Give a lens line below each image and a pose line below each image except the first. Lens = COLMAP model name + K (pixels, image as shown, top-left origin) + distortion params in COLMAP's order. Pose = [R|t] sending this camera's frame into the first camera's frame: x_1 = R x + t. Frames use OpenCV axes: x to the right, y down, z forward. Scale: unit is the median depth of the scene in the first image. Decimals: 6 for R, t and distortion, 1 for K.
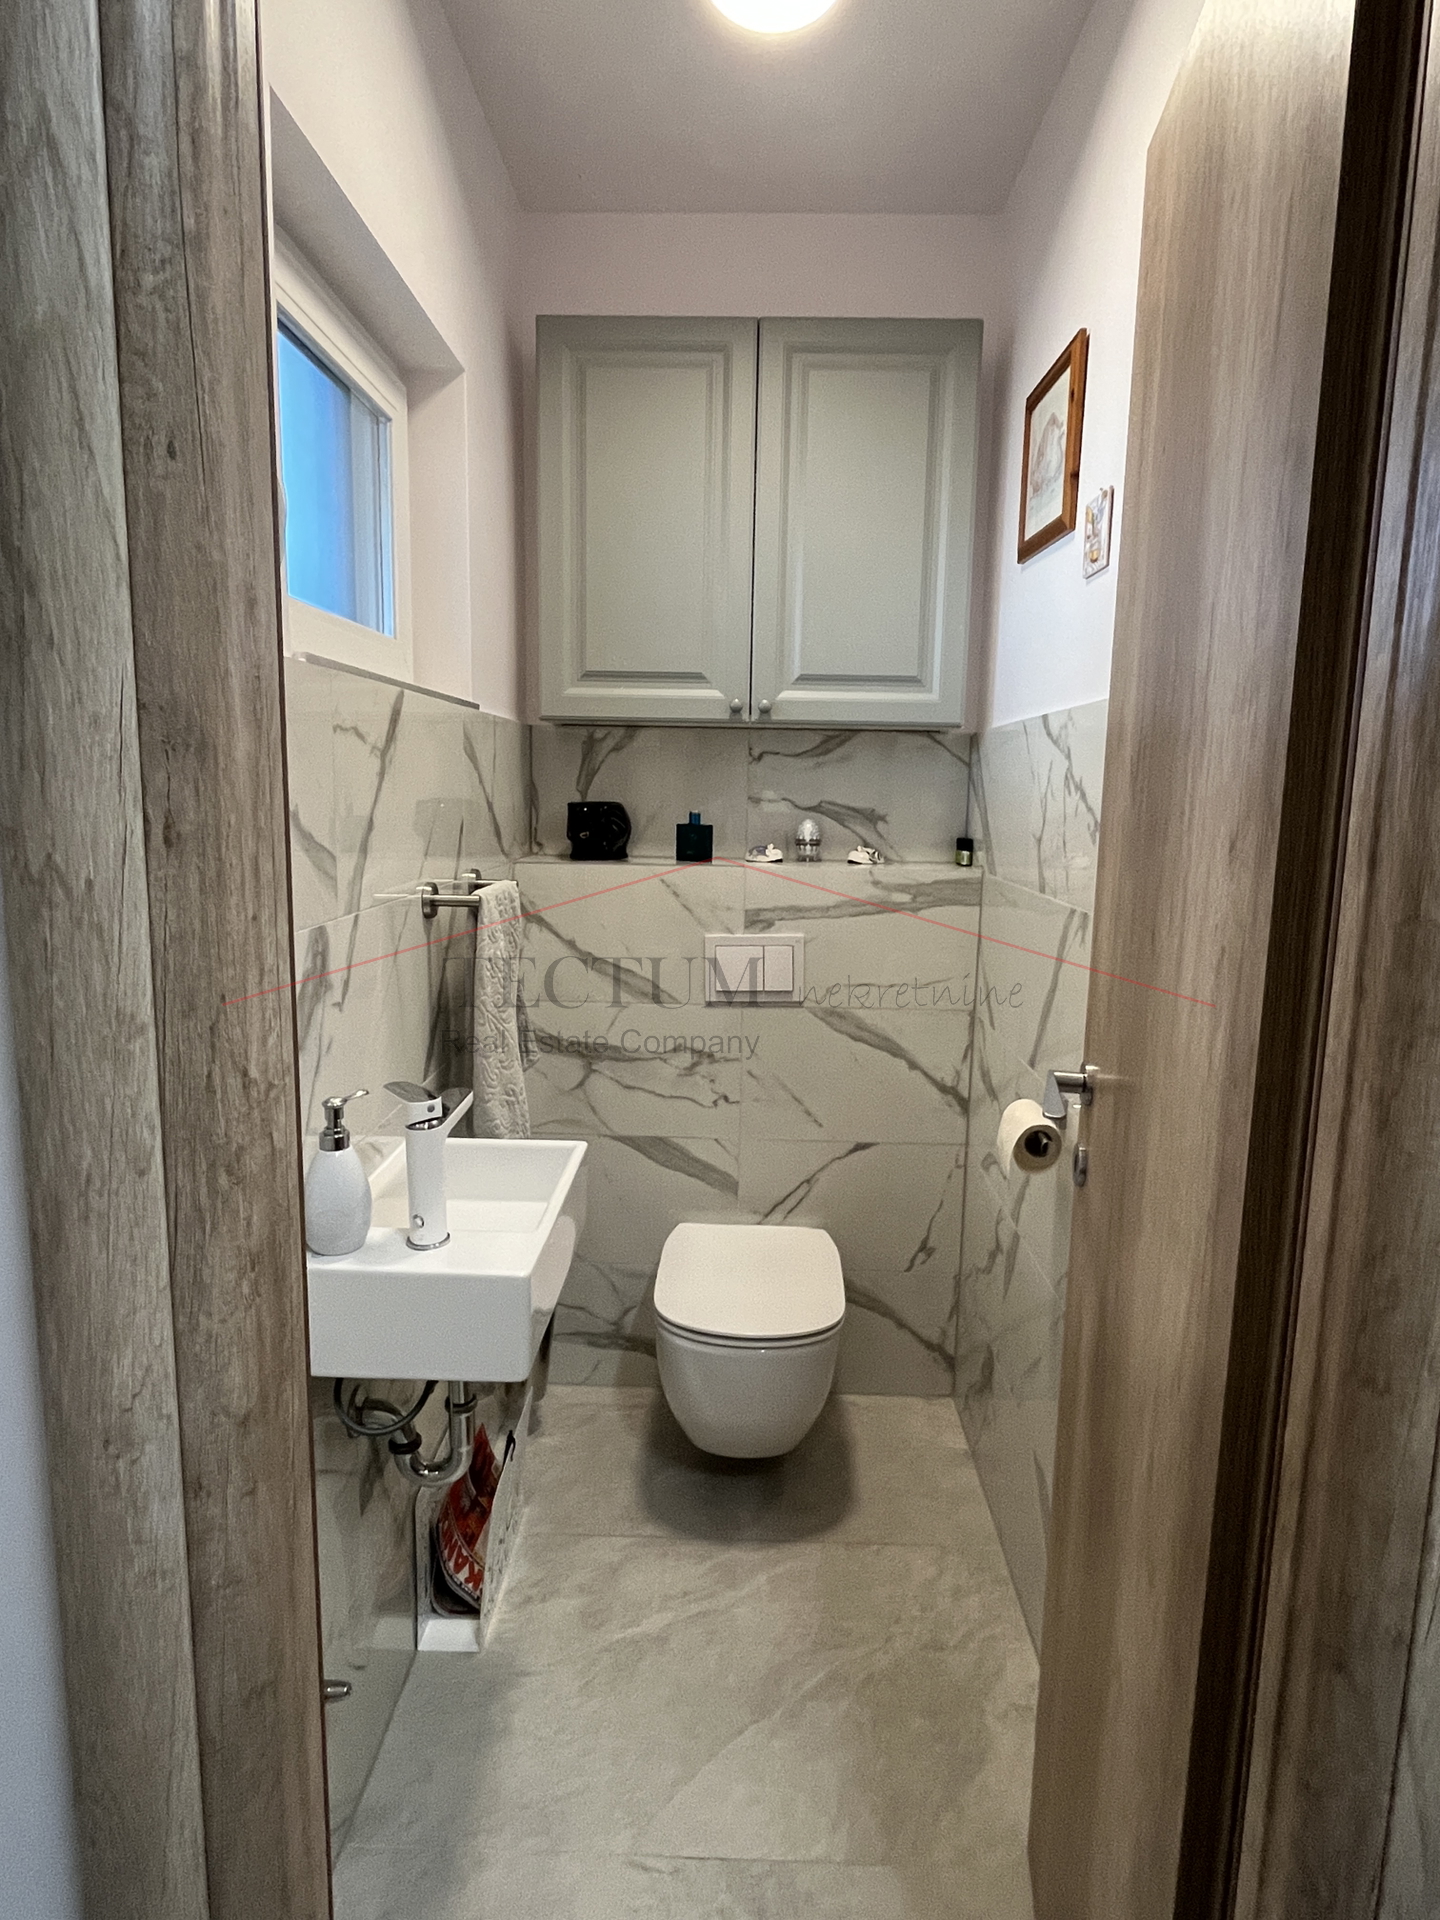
lens RADIAL K [[1063.1, 0, 720.0], [0, 1063.1, 960.0], [0, 0, 1]] dist [0.000173, -0.000001]
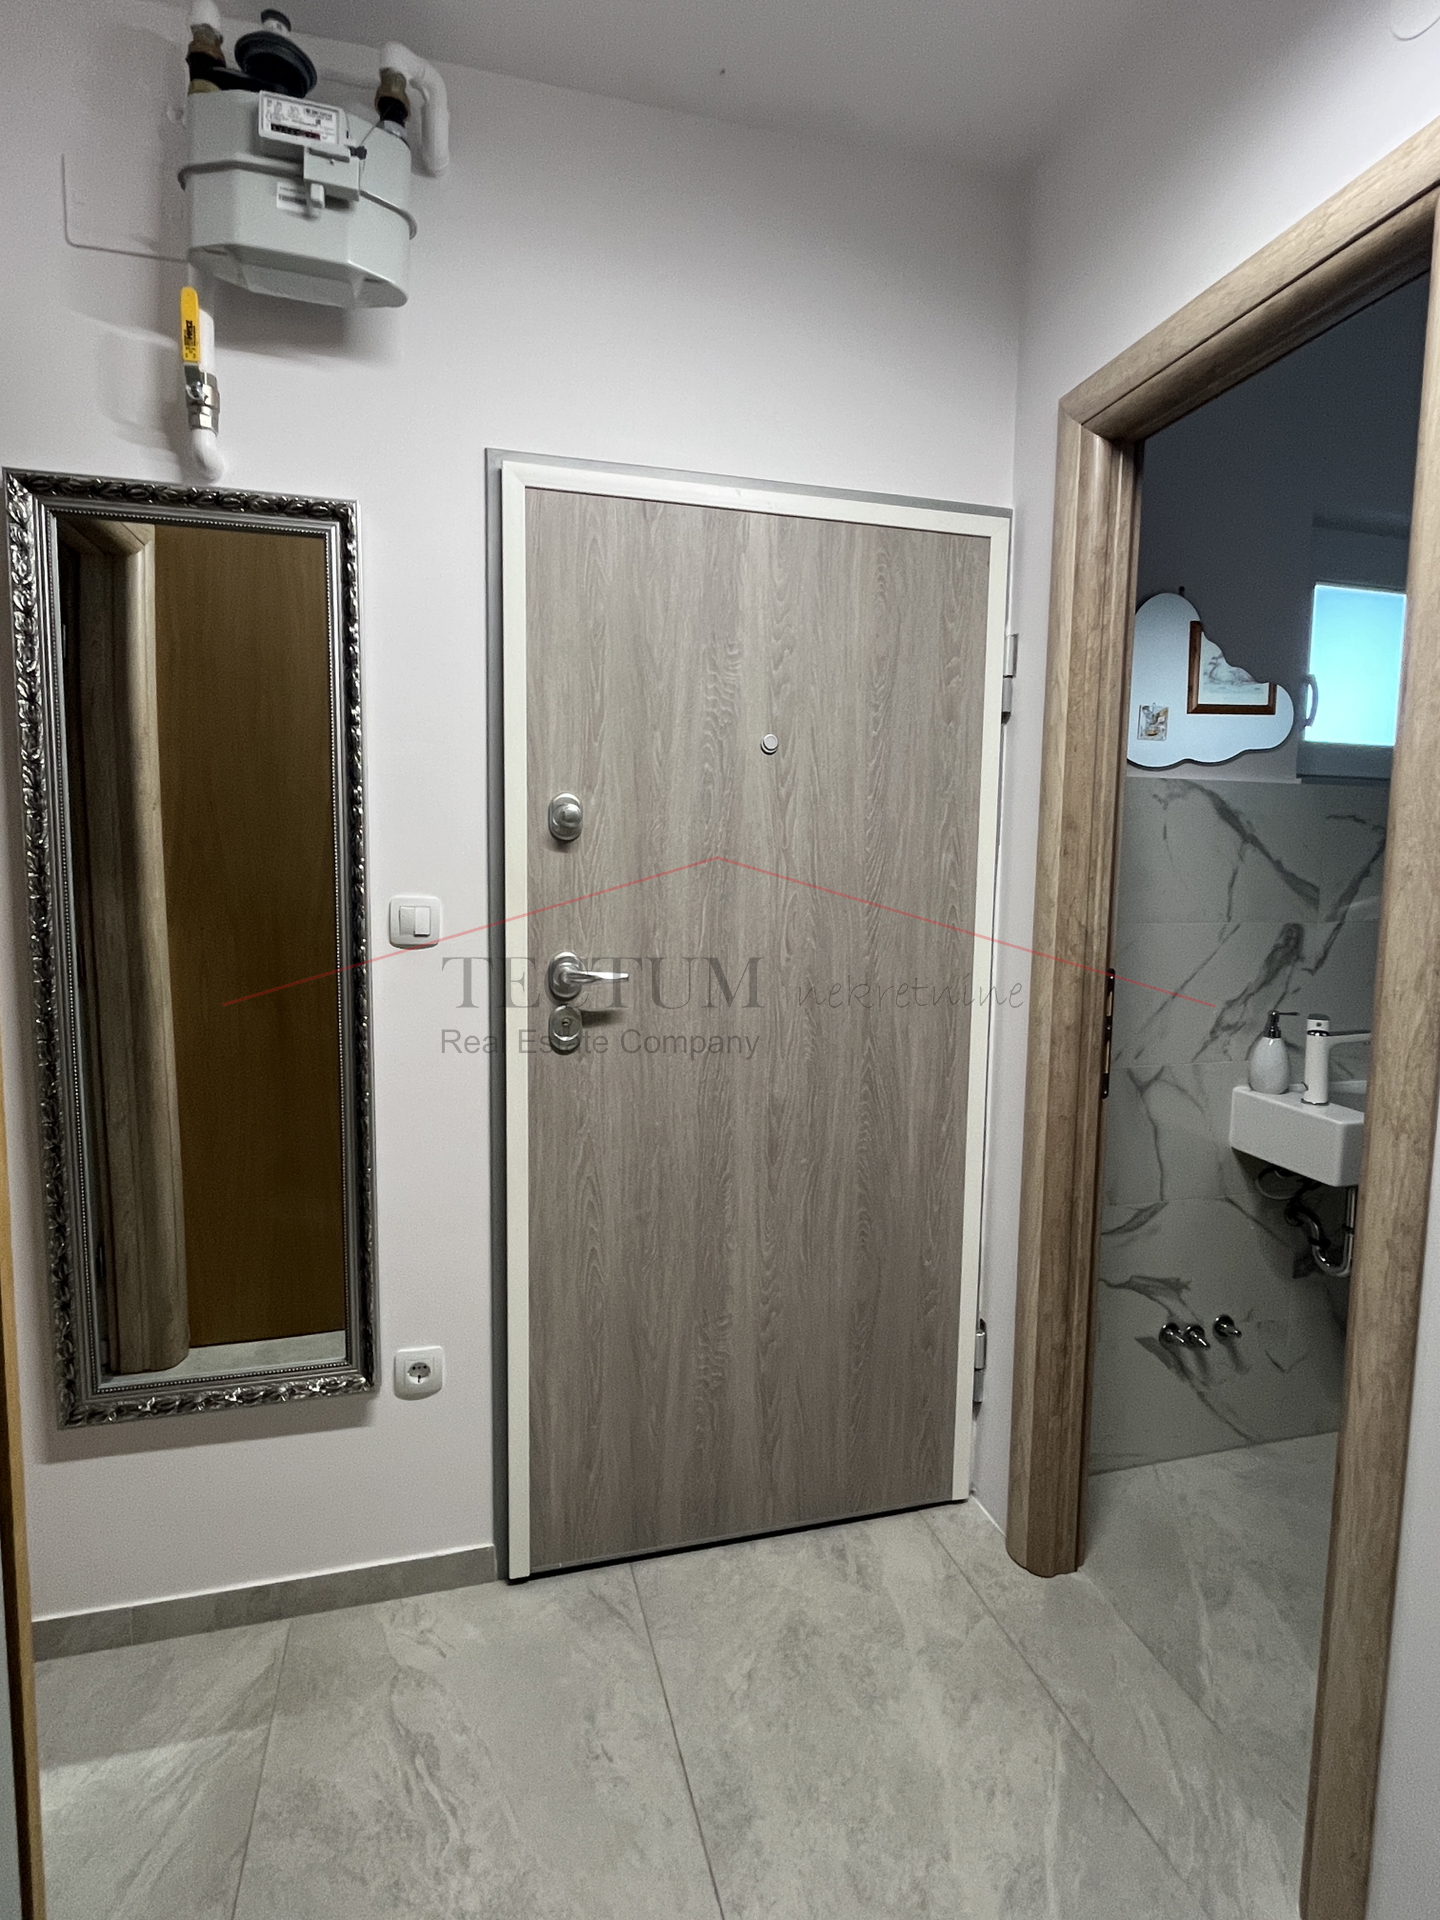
lens RADIAL K [[955.0, 0, 720.0], [0, 955.0, 960.0], [0, 0, 1]] dist [-0.003870, -0.001078]
pose [[0.304803, 0.075408, -0.949425, 2.060620], [-0.148639, 0.988412, 0.030786, 0.298452], [0.940745, 0.131738, 0.312480, -0.991521]]
